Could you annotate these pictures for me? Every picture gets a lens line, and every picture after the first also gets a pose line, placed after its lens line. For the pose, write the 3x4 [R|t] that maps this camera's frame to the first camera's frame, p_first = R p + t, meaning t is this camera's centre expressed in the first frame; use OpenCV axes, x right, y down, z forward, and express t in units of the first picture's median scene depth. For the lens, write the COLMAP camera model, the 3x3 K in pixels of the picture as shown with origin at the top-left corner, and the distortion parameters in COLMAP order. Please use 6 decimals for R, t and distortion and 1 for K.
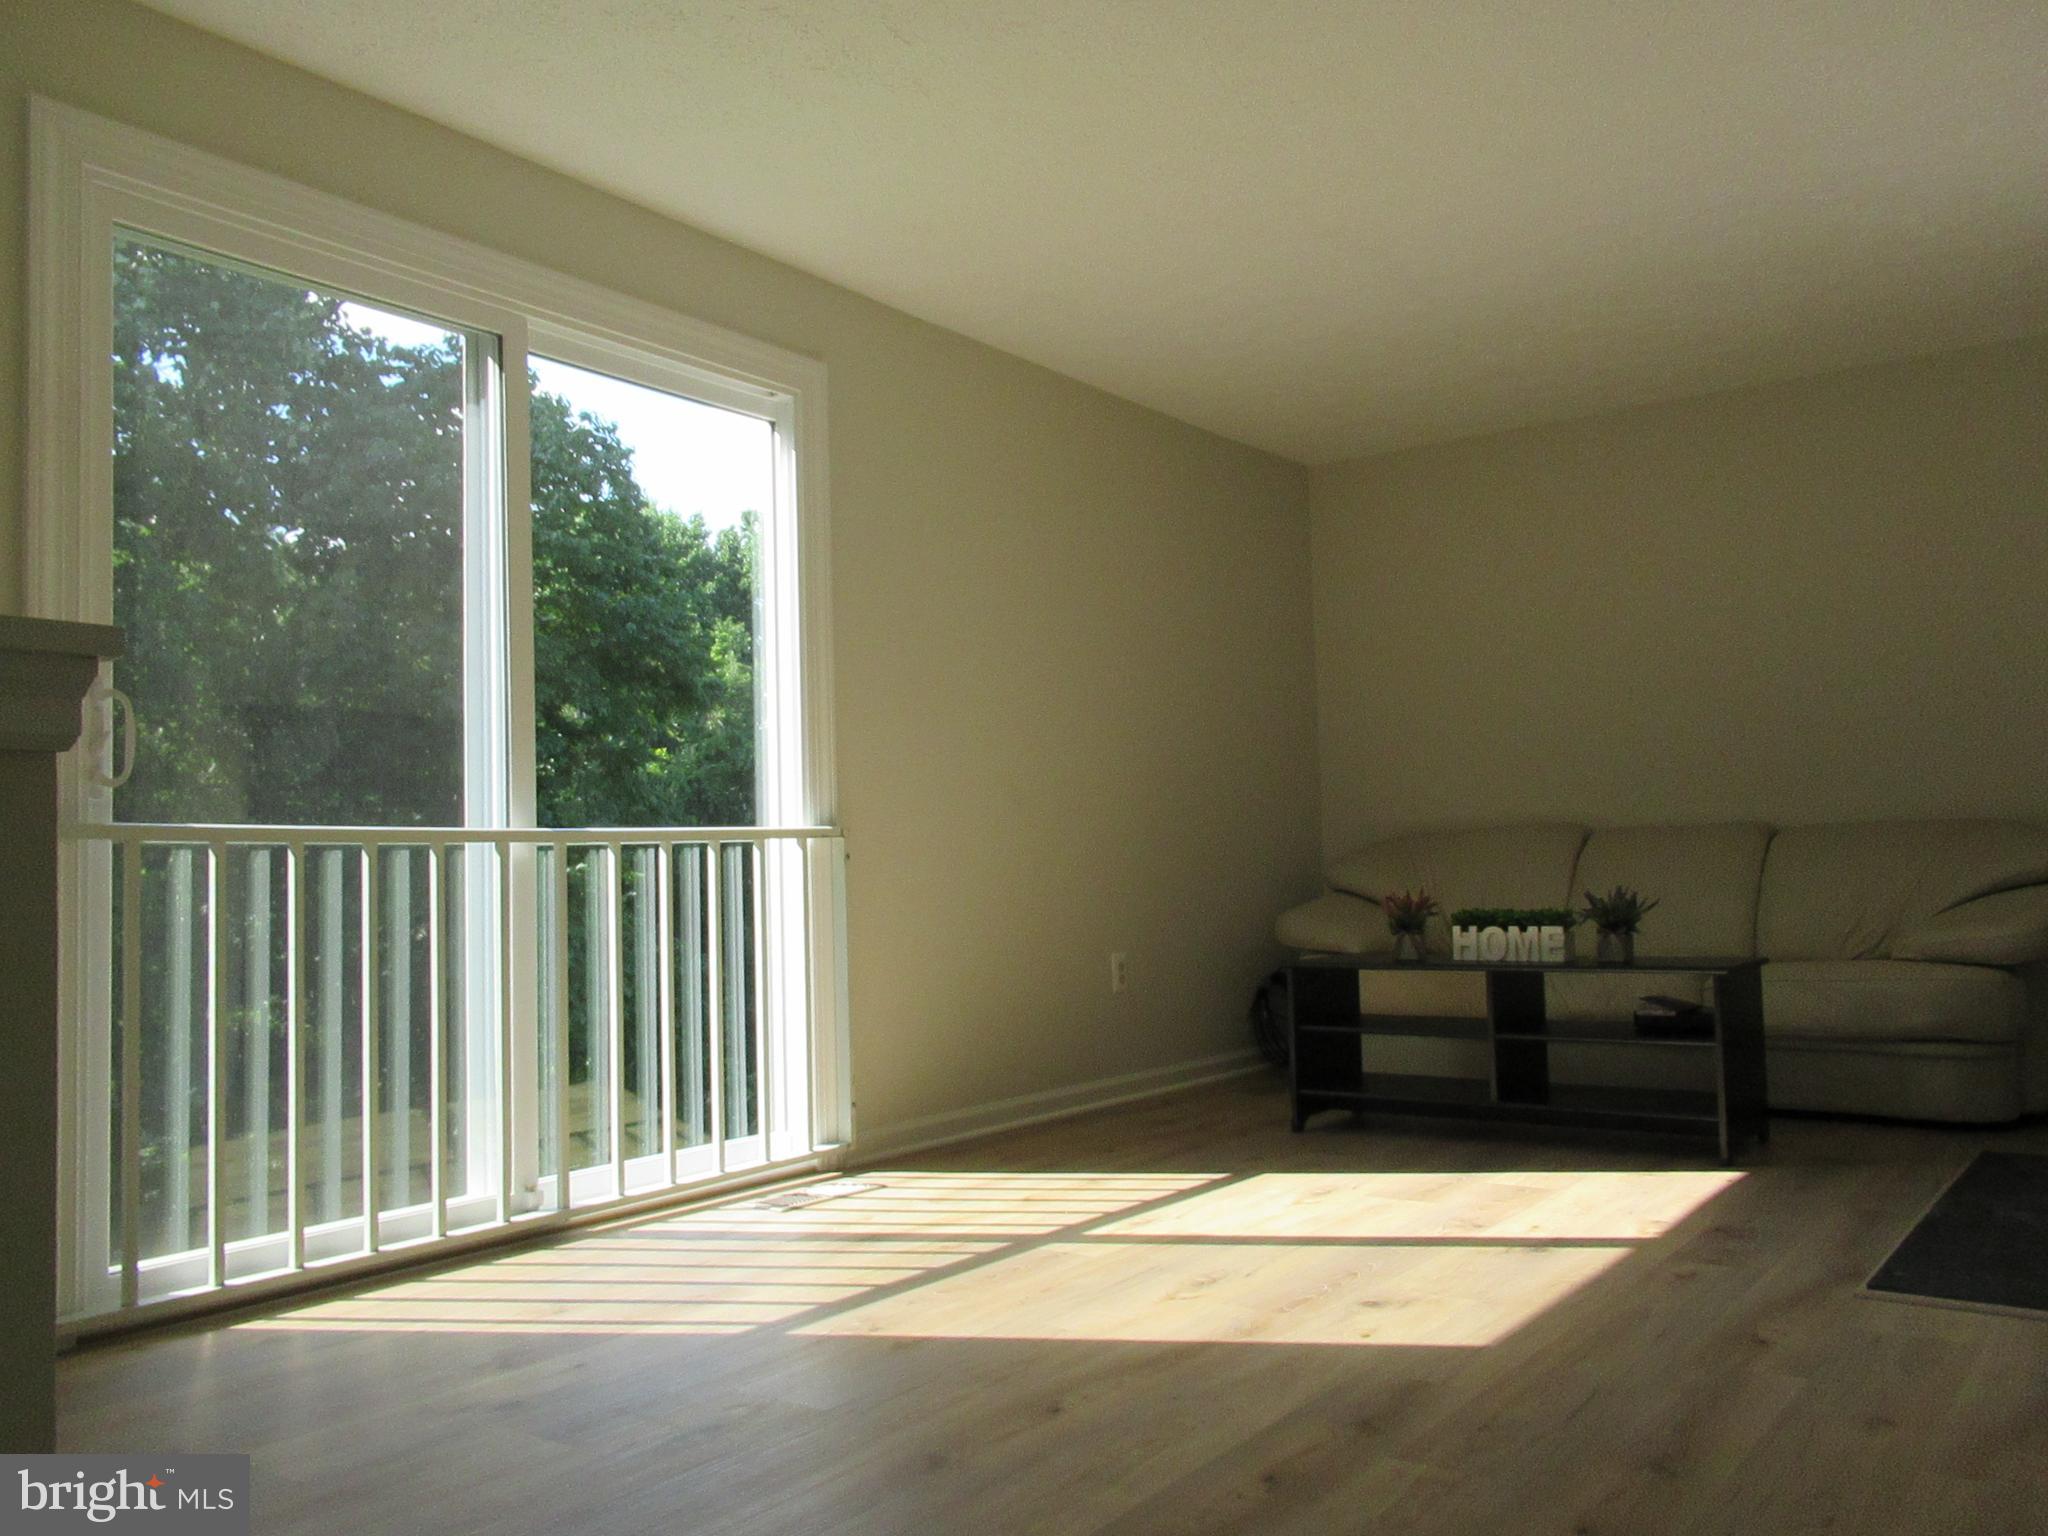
lens RADIAL K [[1577.9, 0, 1024.0], [0, 1577.9, 768.0], [0, 0, 1]] dist [-0.002114, -0.001363]
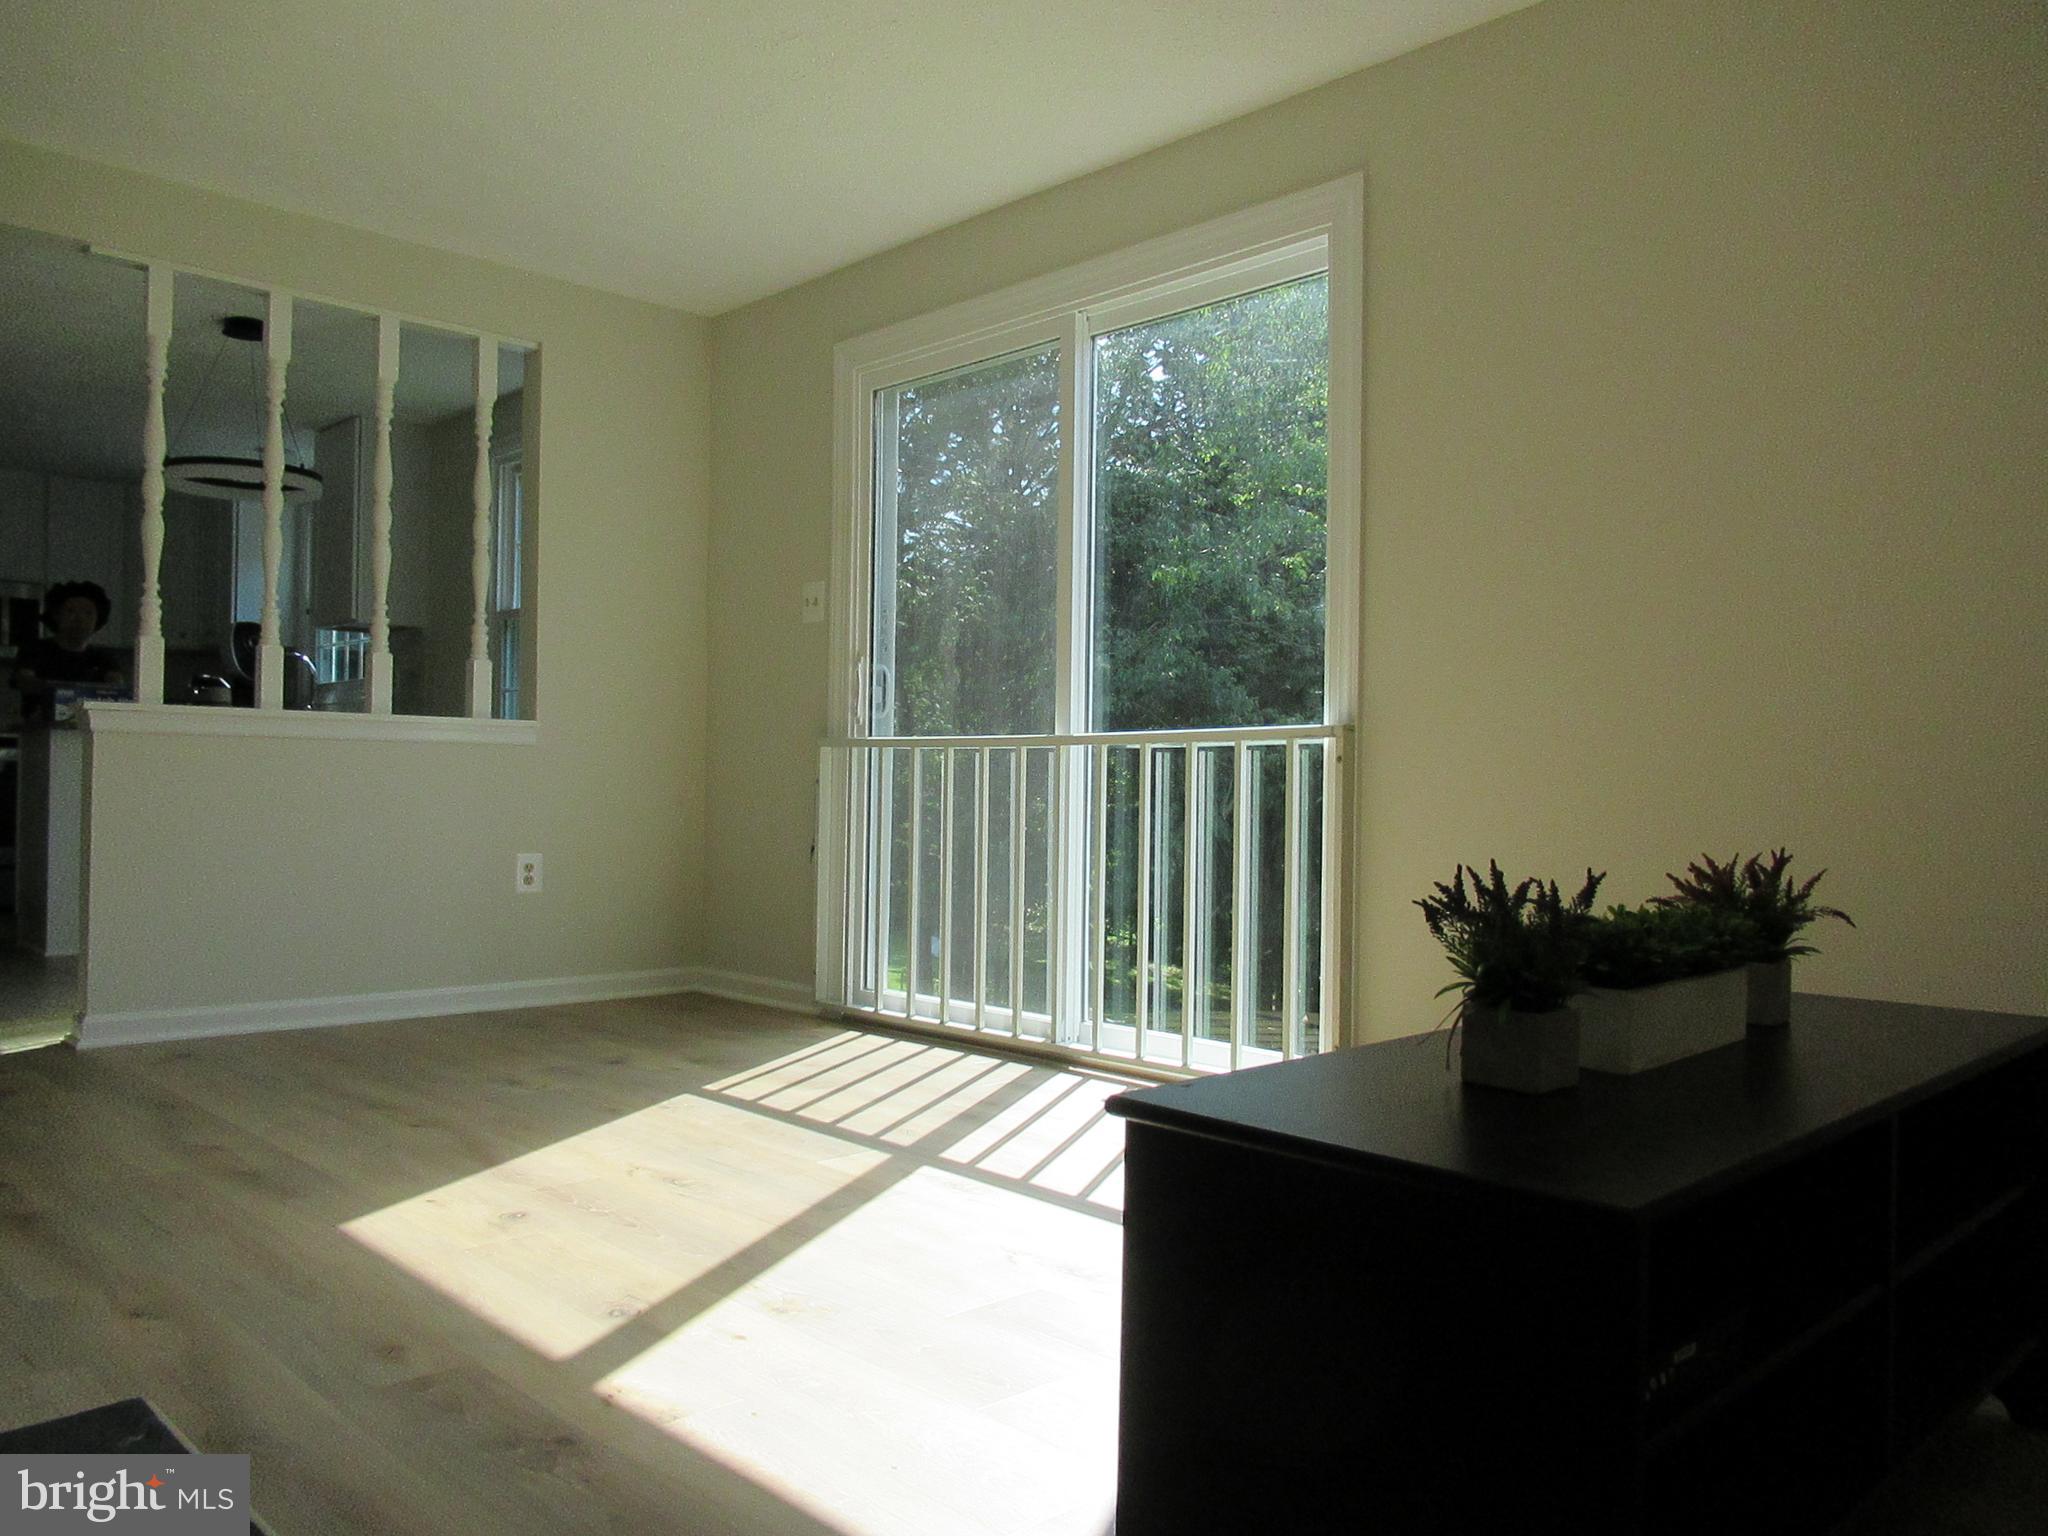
lens RADIAL K [[1499.1, 0, 1024.0], [0, 1499.1, 768.0], [0, 0, 1]] dist [0.008350, 0.002953]
pose [[-0.147999, 0.012581, -0.988907, 0.931909], [0.054063, 0.998527, 0.004612, 0.062066], [0.987509, -0.052781, -0.148461, 1.246840]]
